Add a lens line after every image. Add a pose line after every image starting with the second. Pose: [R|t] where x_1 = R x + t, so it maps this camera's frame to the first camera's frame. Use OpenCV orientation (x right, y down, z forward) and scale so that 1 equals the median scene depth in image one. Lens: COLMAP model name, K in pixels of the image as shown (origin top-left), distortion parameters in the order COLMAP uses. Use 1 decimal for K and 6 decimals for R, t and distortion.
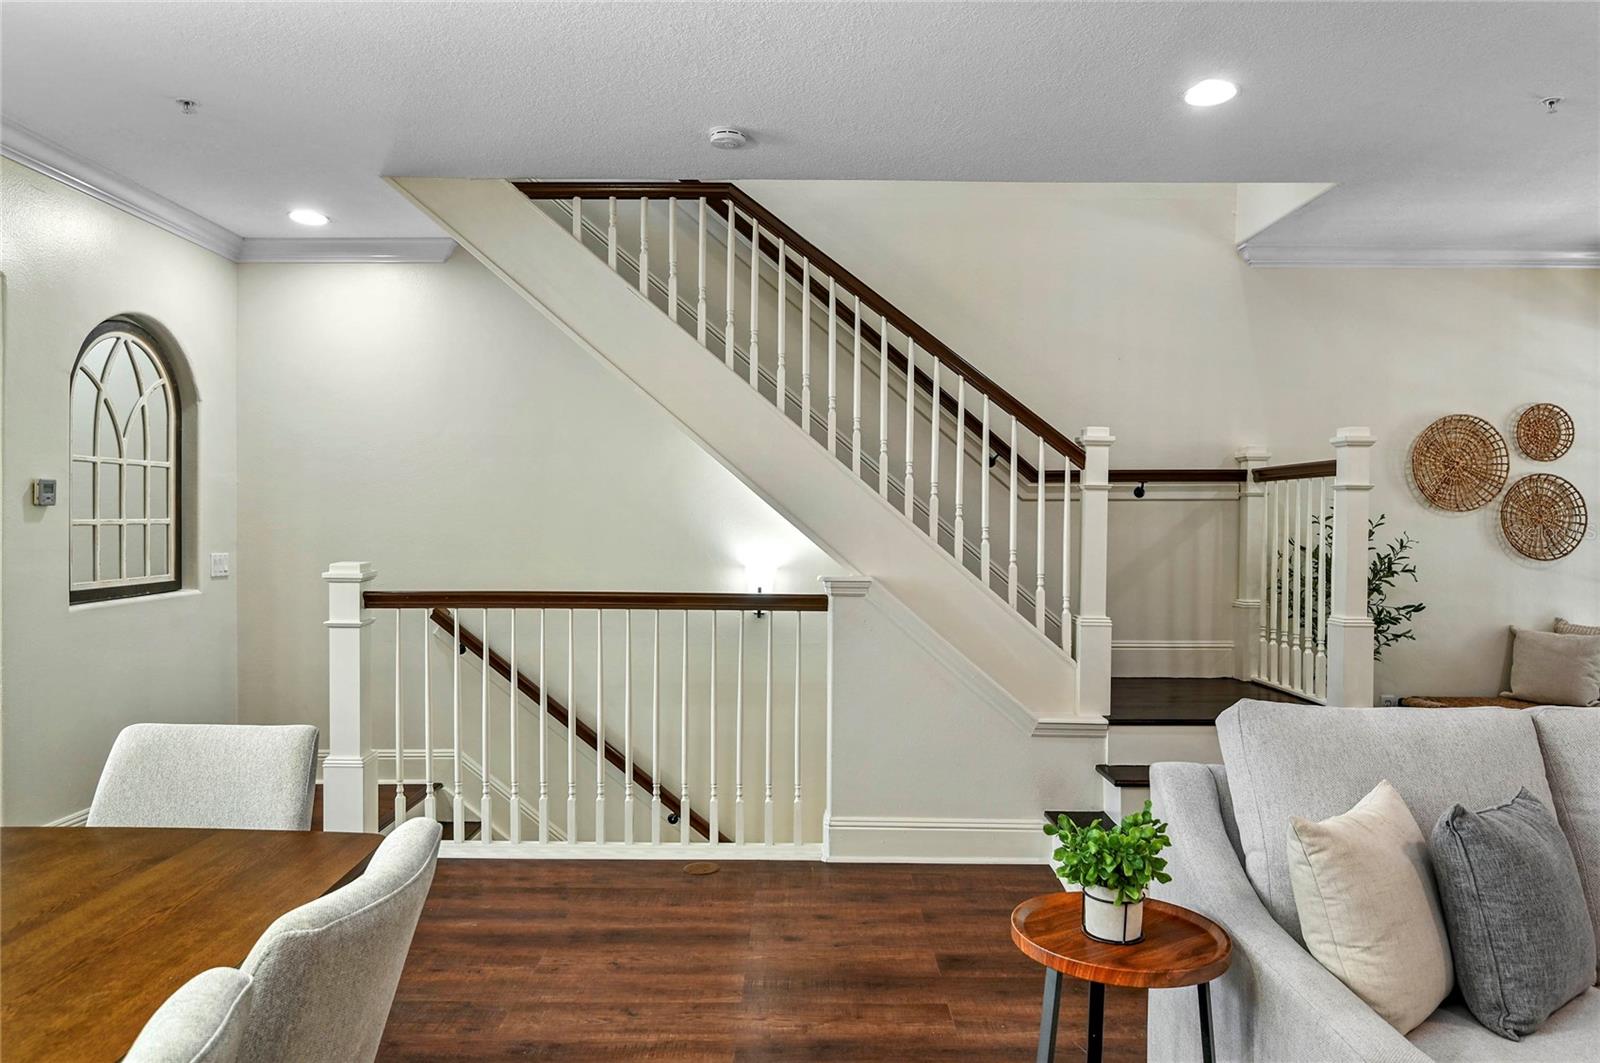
lens RADIAL K [[1030.7, 0, 797.5], [0, 1030.7, 529.9], [0, 0, 1]] dist [-0.012519, -0.007049]
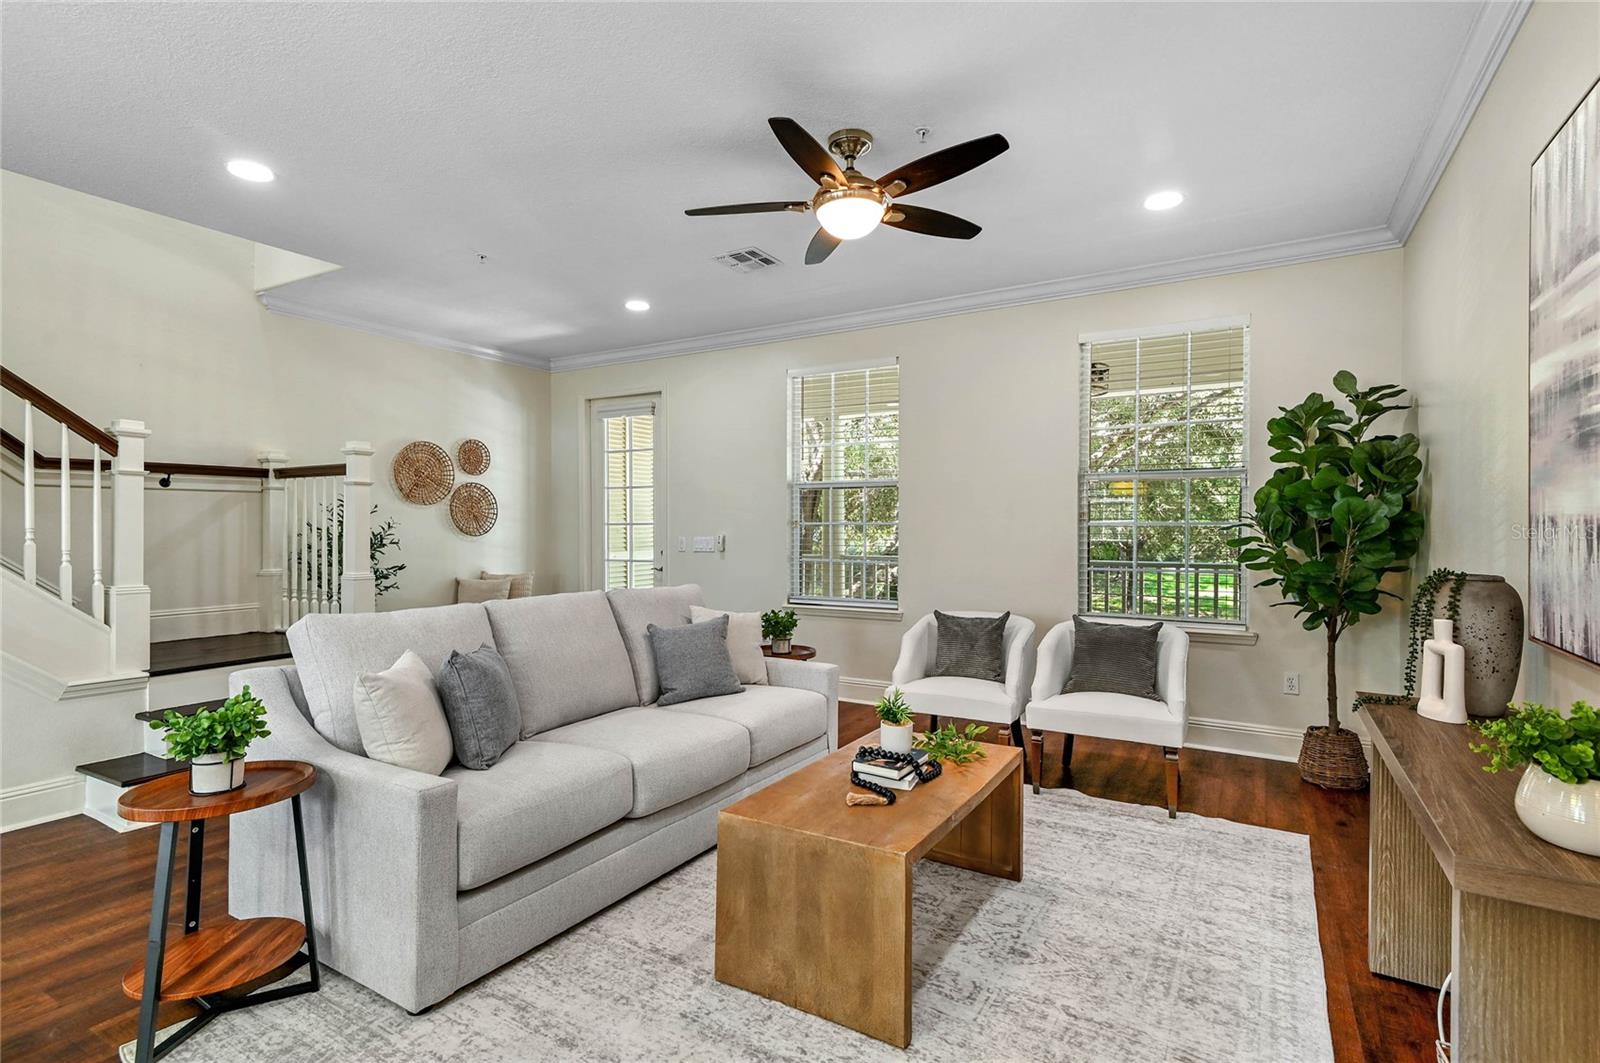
lens RADIAL K [[777.7, 0, 798.6], [0, 777.7, 532.8], [0, 0, 1]] dist [0.024456, -0.003323]
pose [[0.505732, -0.007497, 0.862658, -0.092475], [0.008803, 0.999955, 0.003530, 0.028573], [-0.862646, 0.005809, 0.505775, -0.084373]]
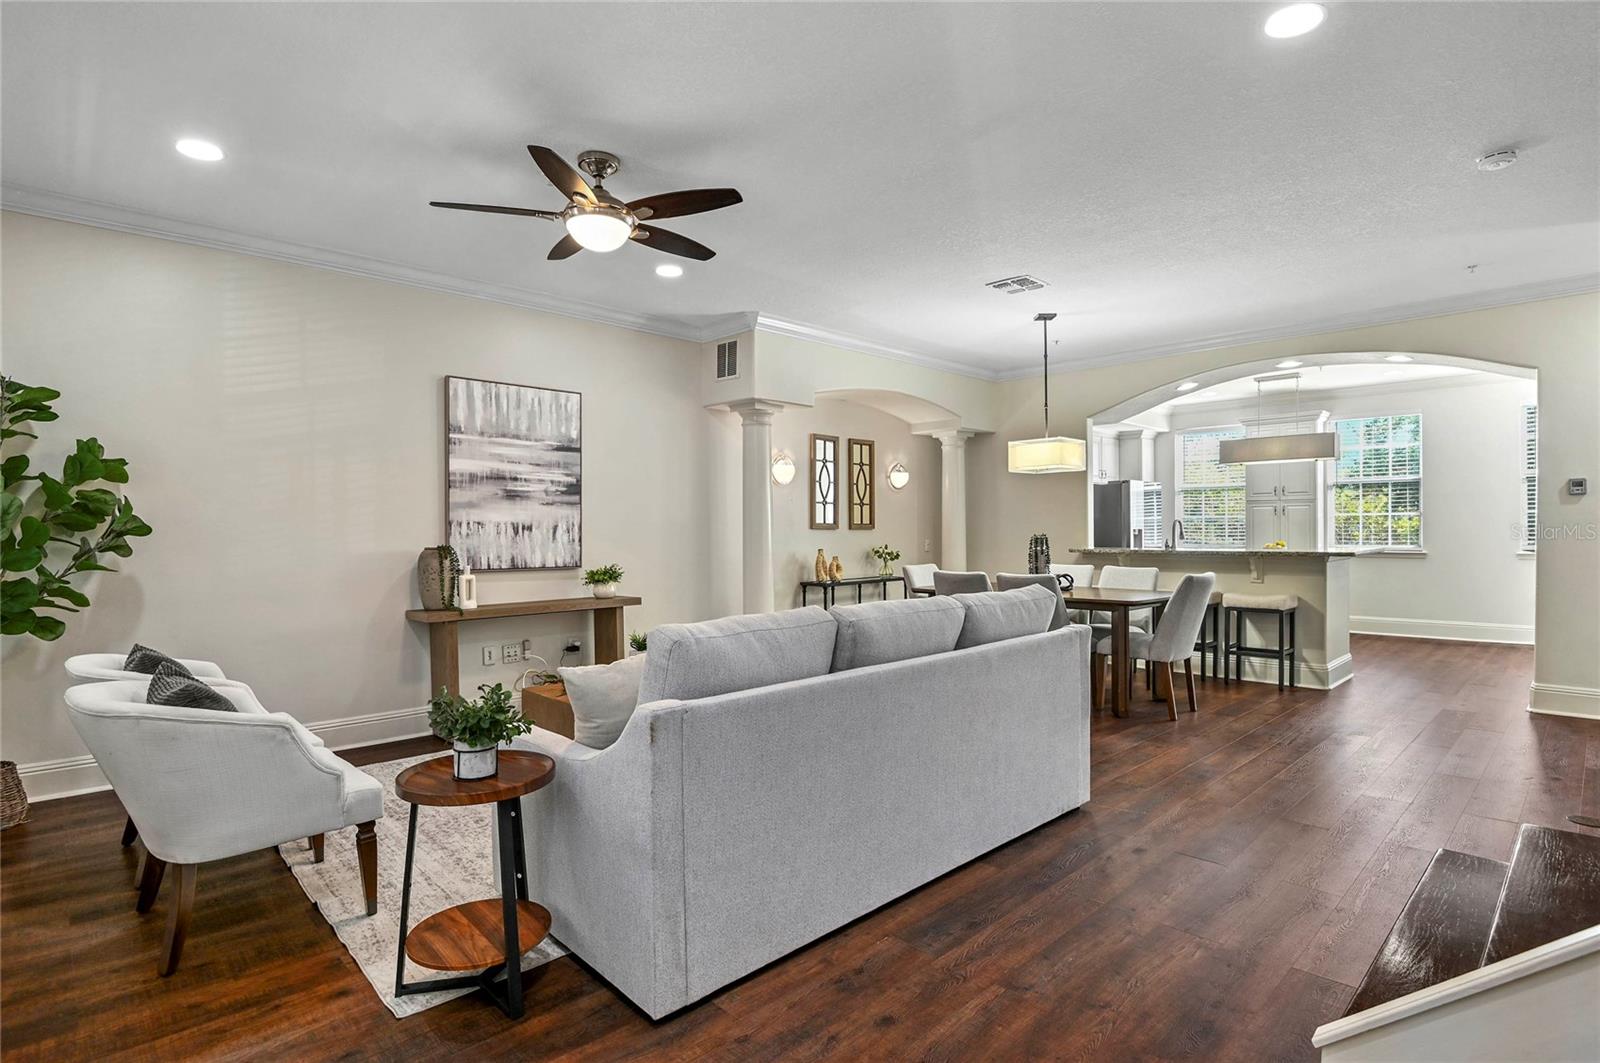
lens RADIAL K [[813.3, 0, 798.5], [0, 813.3, 536.5], [0, 0, 1]] dist [-0.004468, -0.011168]
pose [[-0.709469, 0.008094, -0.704690, 0.997289], [-0.004026, 0.999871, 0.015538, 0.026545], [0.704725, 0.013860, -0.709345, 0.950728]]
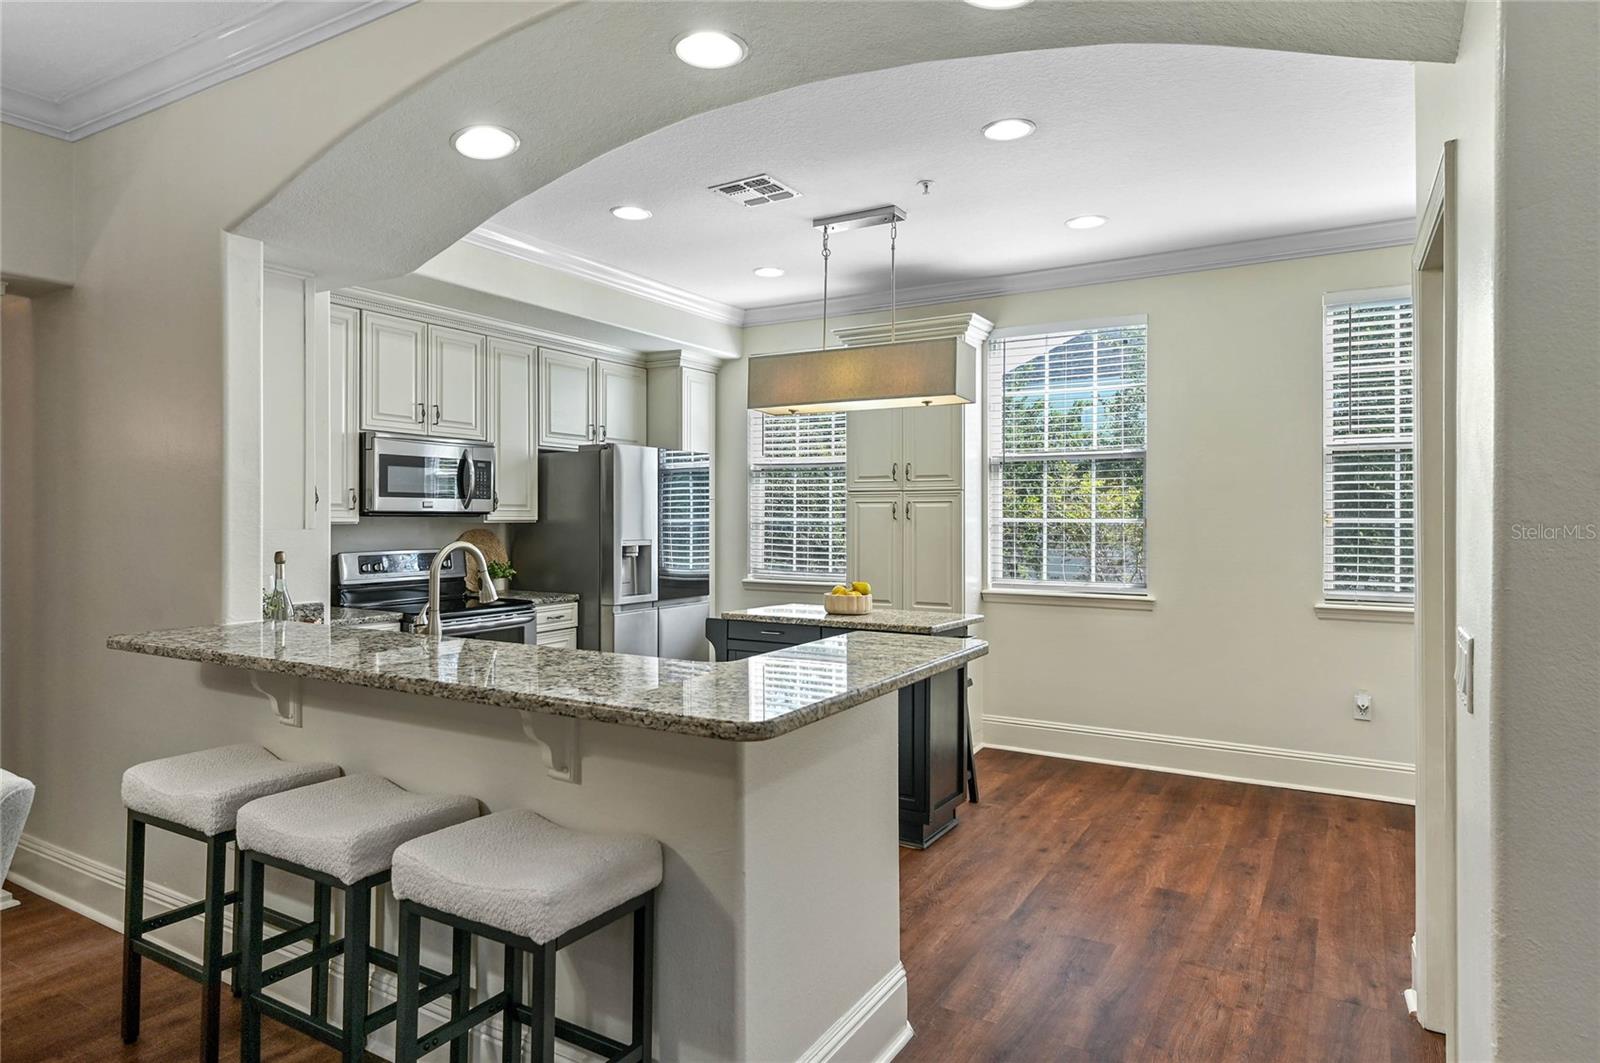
lens RADIAL K [[926.5, 0, 801.6], [0, 926.5, 515.4], [0, 0, 1]] dist [-0.006404, -0.009922]
pose [[-0.508279, -0.006368, -0.861169, -0.331778], [-0.015506, 0.999878, 0.001758, -0.009886], [0.861053, 0.014247, -0.508316, 0.831676]]
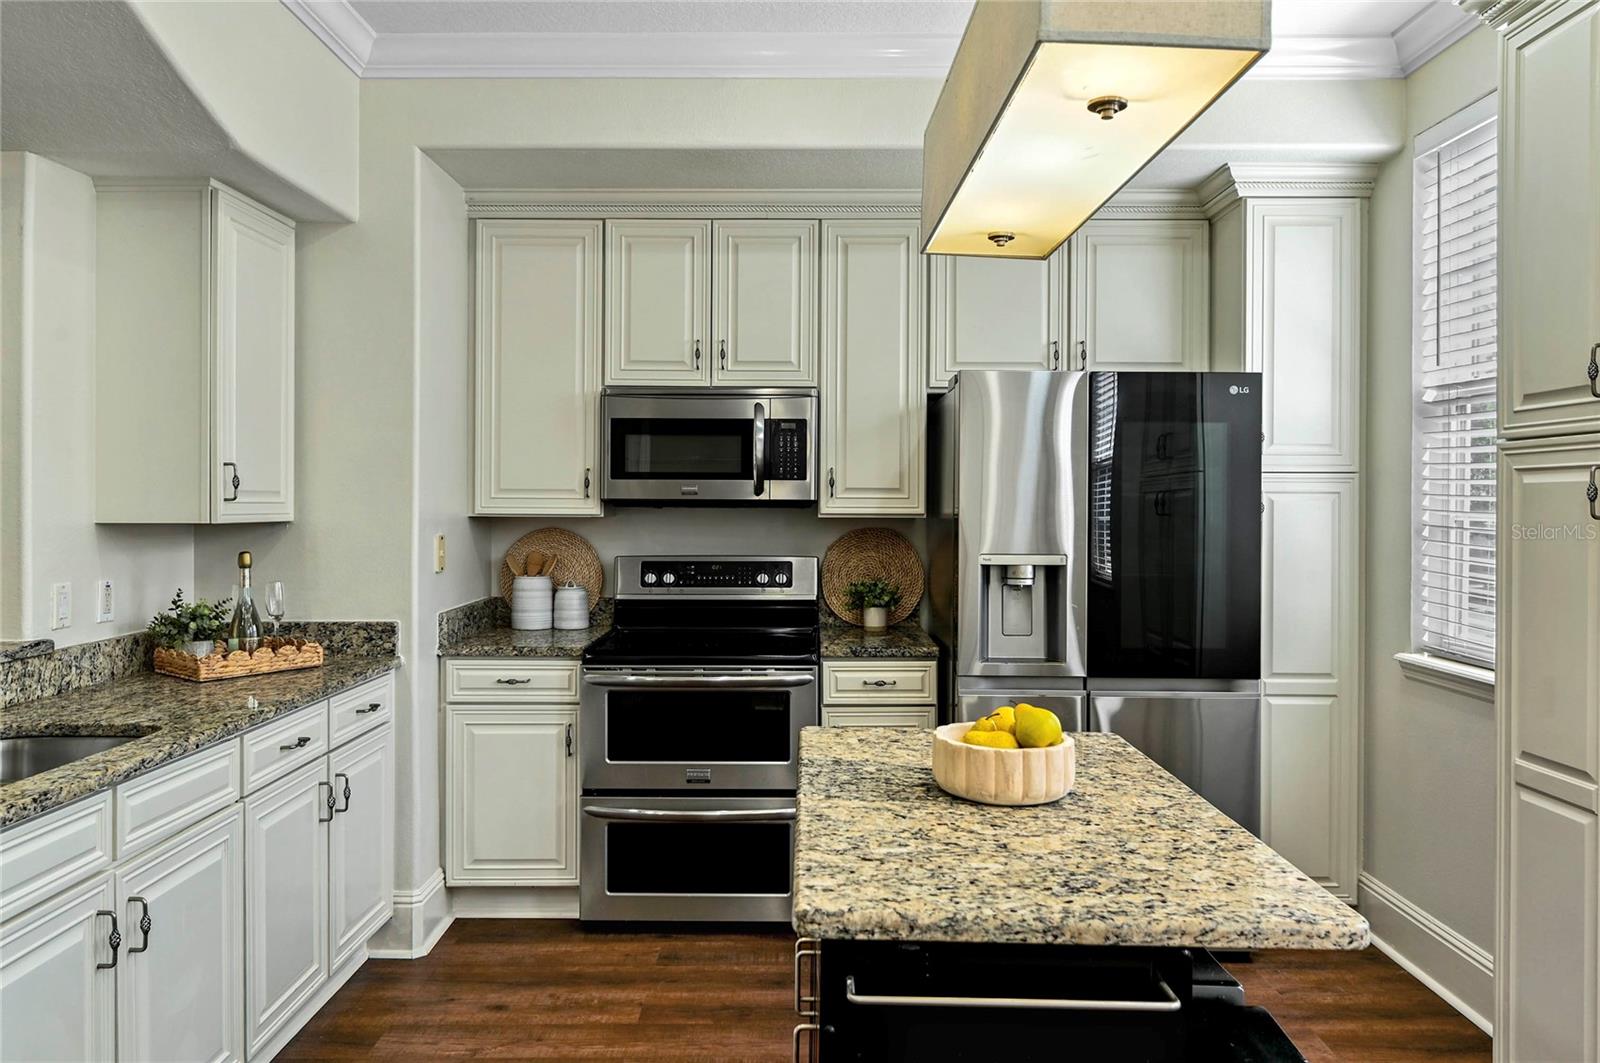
lens RADIAL K [[1125.1, 0, 793.4], [0, 1125.1, 517.4], [0, 0, 1]] dist [0.000863, 0.001563]
pose [[-0.999964, -0.008247, 0.001997, -1.146586], [-0.008193, 0.999632, 0.025853, -0.015666], [-0.002210, 0.025836, -0.999664, 0.785898]]
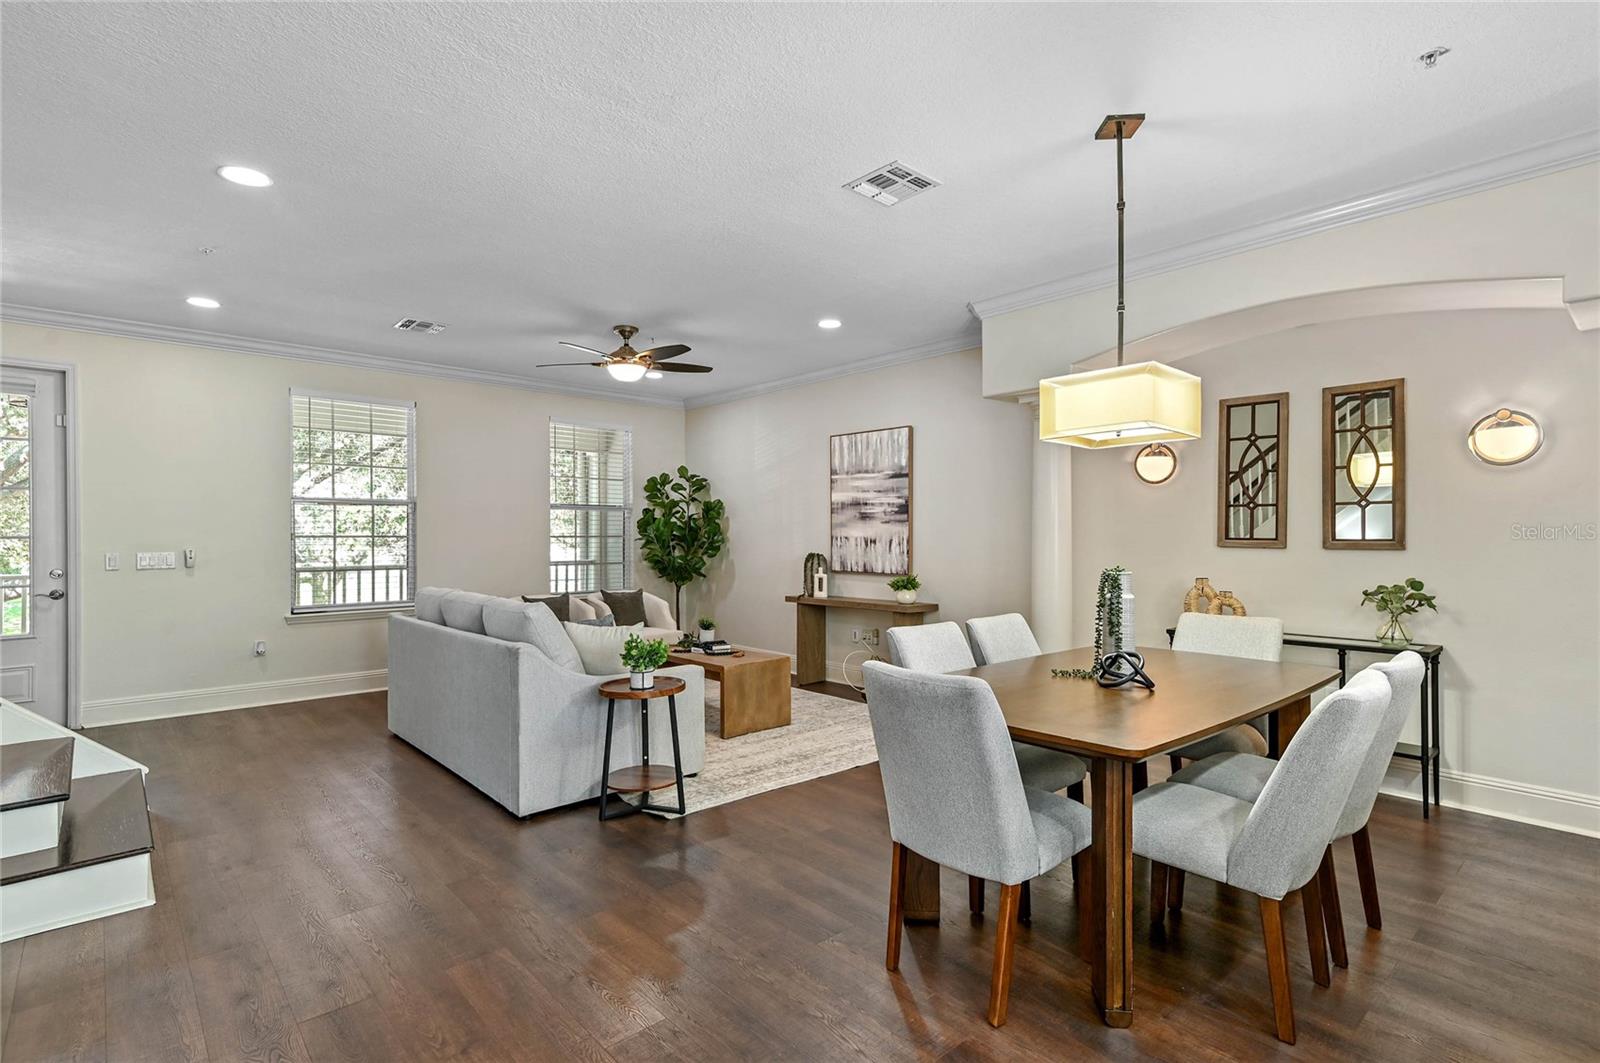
lens RADIAL K [[777.7, 0, 807.5], [0, 777.7, 533.5], [0, 0, 1]] dist [0.024456, -0.003323]
pose [[-0.679200, -0.000131, 0.733953, -0.610461], [0.005989, 0.999966, 0.005720, 0.009461], [-0.733928, 0.008280, -0.679176, 0.906328]]
